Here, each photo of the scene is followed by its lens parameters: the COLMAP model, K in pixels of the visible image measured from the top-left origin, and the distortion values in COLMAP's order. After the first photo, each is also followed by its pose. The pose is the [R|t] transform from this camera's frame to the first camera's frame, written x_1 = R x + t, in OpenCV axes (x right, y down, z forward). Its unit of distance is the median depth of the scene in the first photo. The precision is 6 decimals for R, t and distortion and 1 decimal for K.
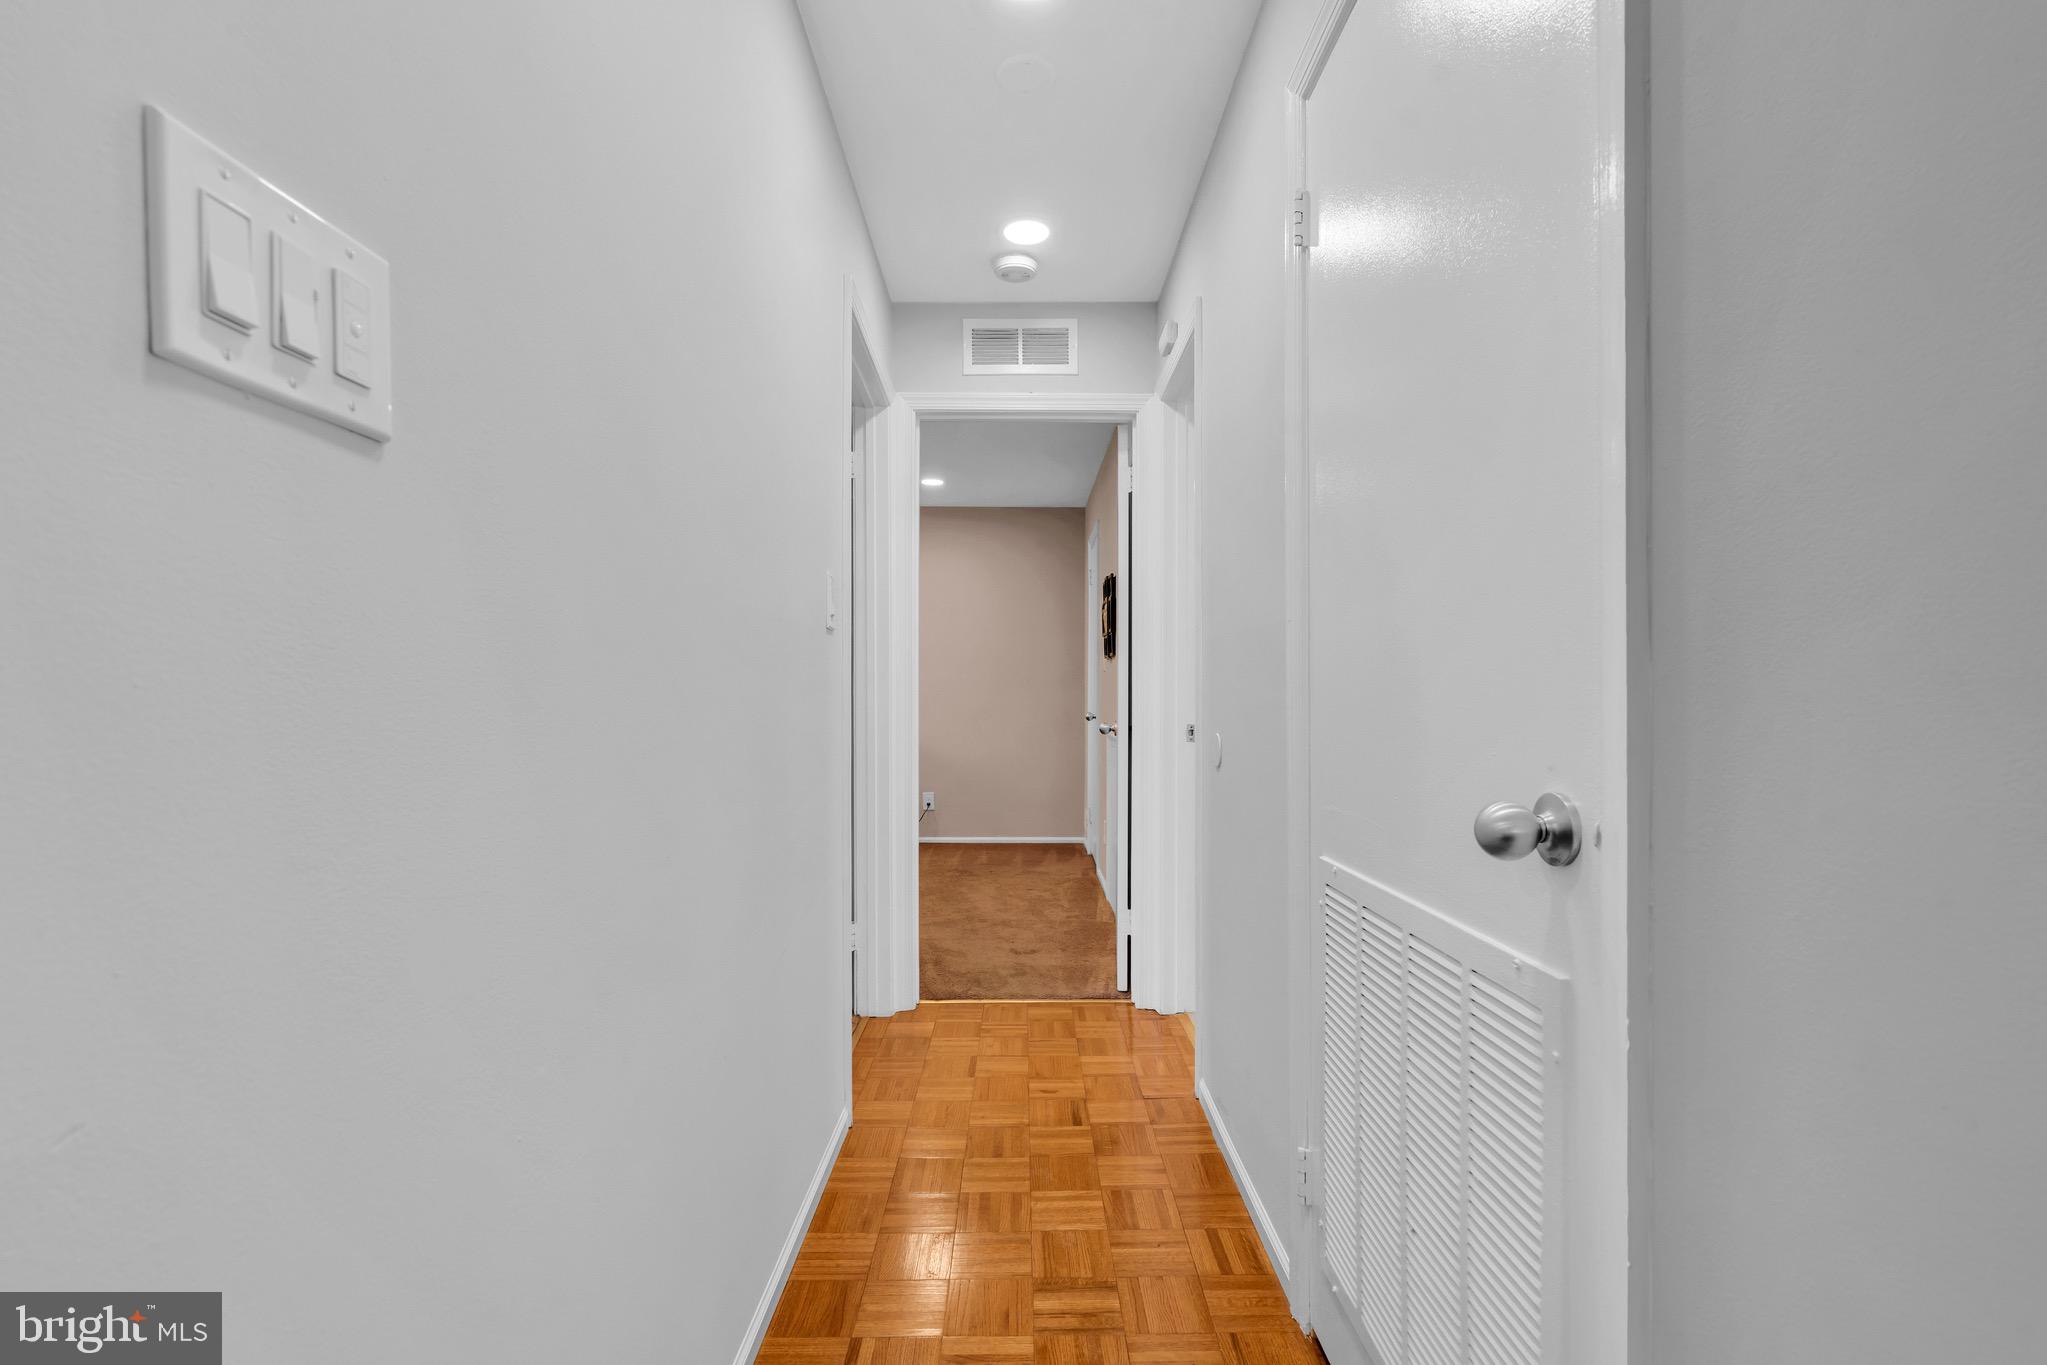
lens RADIAL K [[932.9, 0, 1021.4], [0, 932.9, 700.4], [0, 0, 1]] dist [-0.000272, 0.000126]
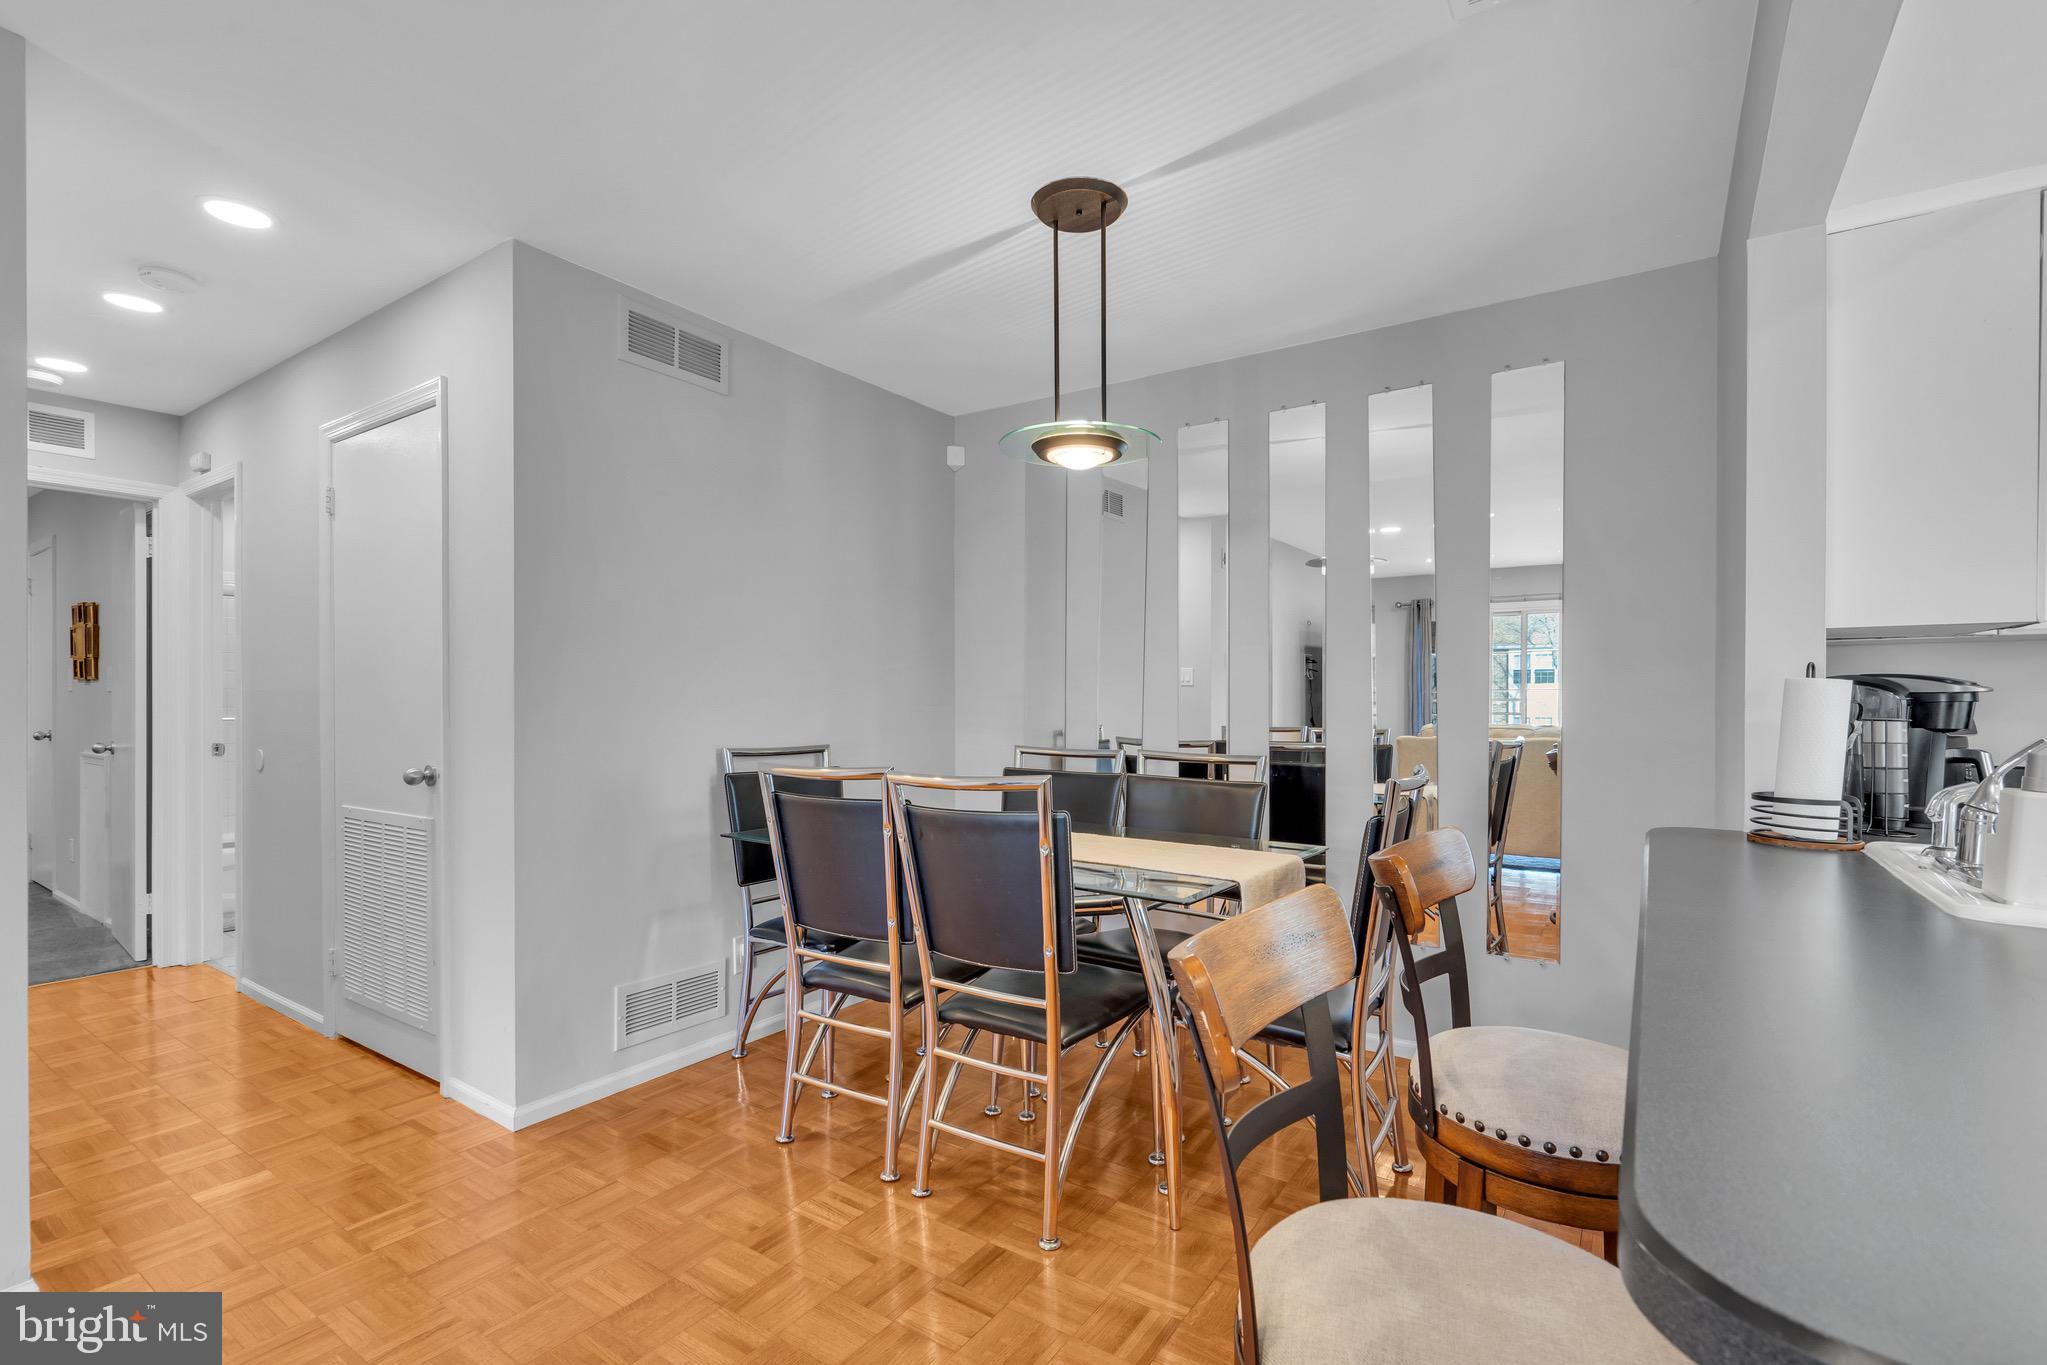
lens RADIAL K [[928.7, 0, 1075.7], [0, 928.7, 703.5], [0, 0, 1]] dist [-0.021068, 0.000005]
pose [[0.532307, -0.000720, 0.846551, -0.270648], [-0.000278, 0.999999, 0.001025, -0.033758], [-0.846551, -0.000781, 0.532307, -0.748734]]
